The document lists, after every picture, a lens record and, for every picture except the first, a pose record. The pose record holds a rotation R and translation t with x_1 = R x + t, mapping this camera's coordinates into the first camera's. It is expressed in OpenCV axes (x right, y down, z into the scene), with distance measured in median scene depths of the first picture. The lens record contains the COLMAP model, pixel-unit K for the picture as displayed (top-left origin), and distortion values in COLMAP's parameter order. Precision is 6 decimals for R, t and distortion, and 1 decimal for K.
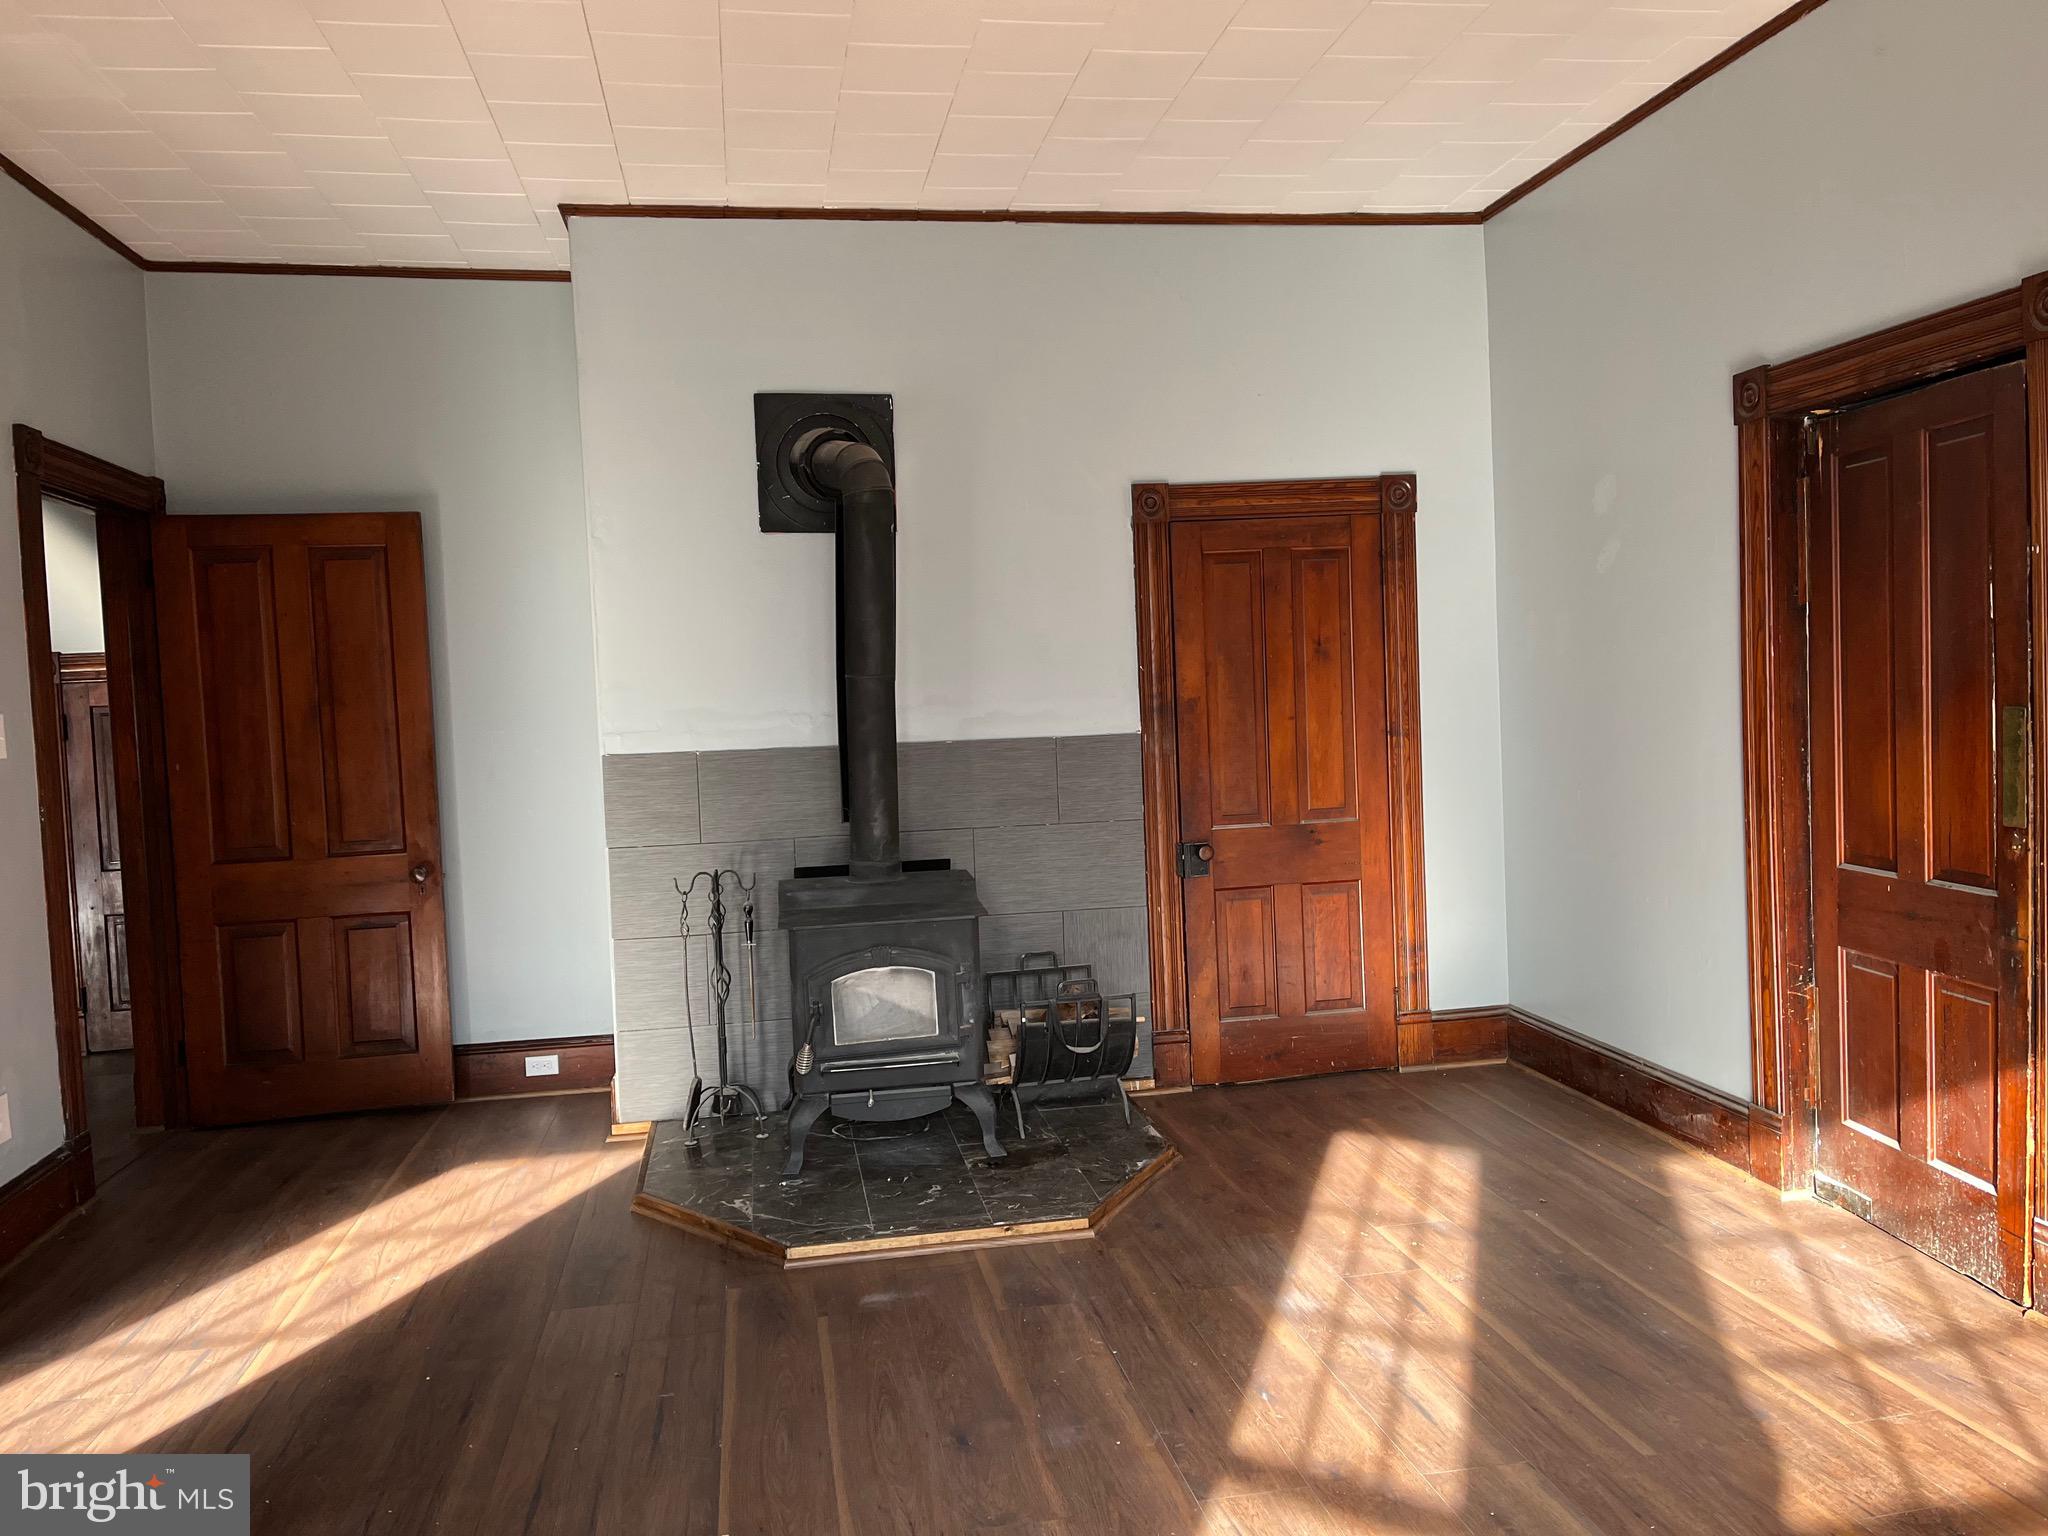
lens RADIAL K [[1543.9, 0, 1024.0], [0, 1543.9, 768.0], [0, 0, 1]] dist [0.021282, -0.008232]
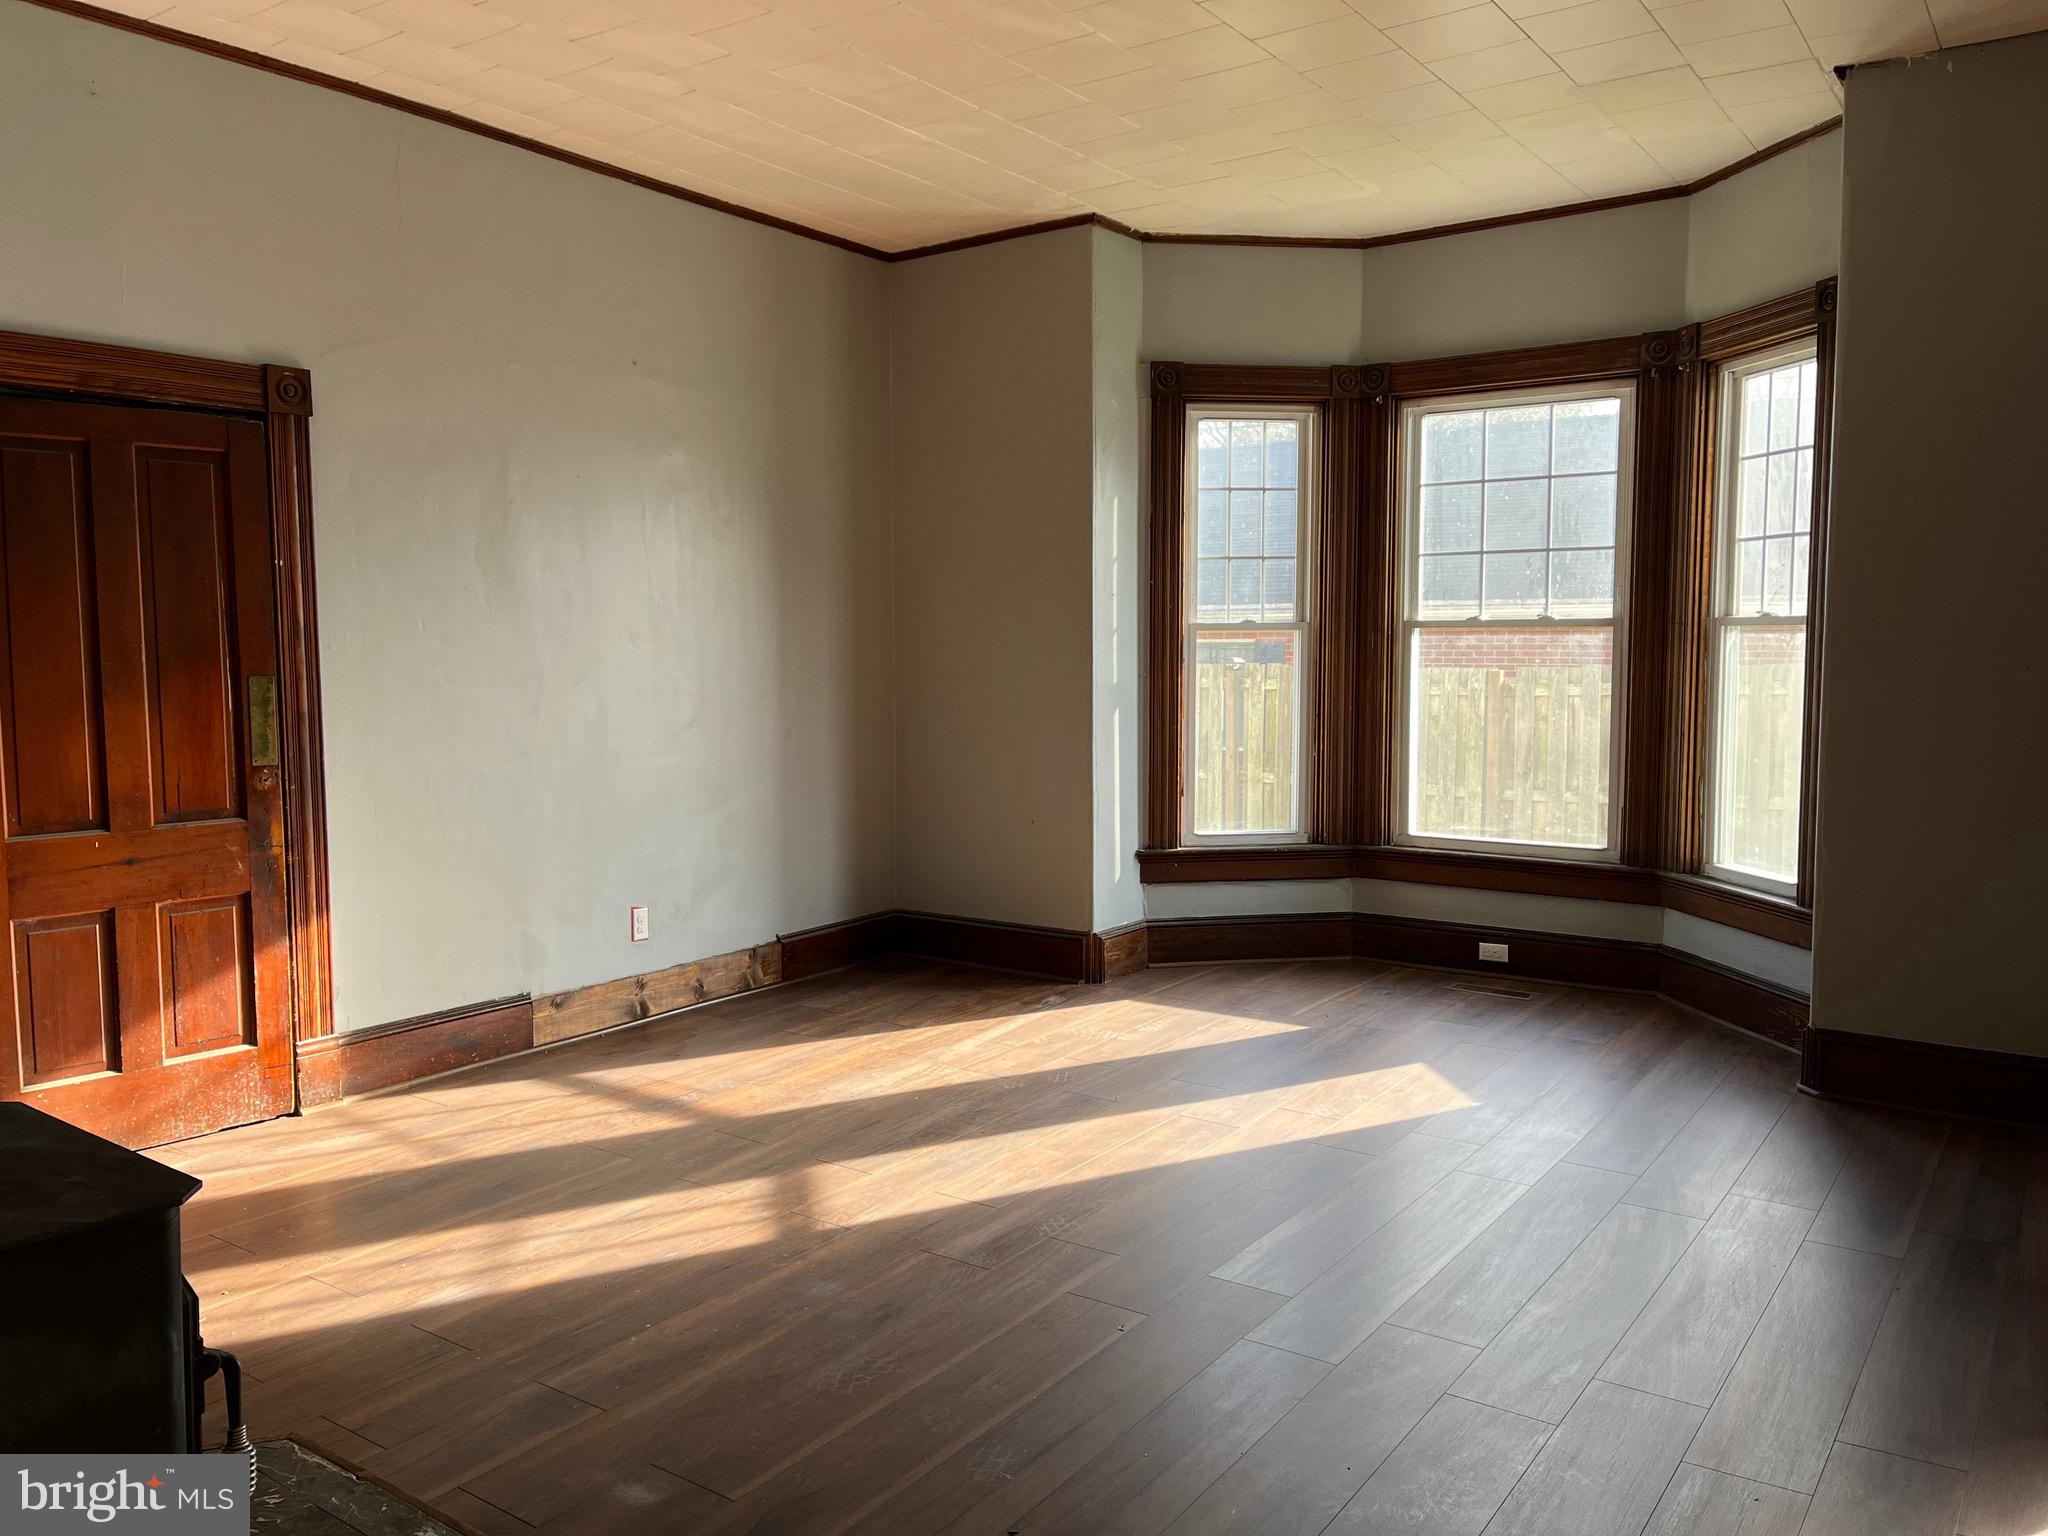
lens RADIAL K [[1543.9, 0, 1024.0], [0, 1543.9, 768.0], [0, 0, 1]] dist [0.021282, -0.008232]
pose [[-0.702937, -0.021058, 0.710941, -0.810986], [0.063077, 0.993777, 0.091802, -0.043725], [-0.708450, 0.109375, -0.697234, 1.517212]]
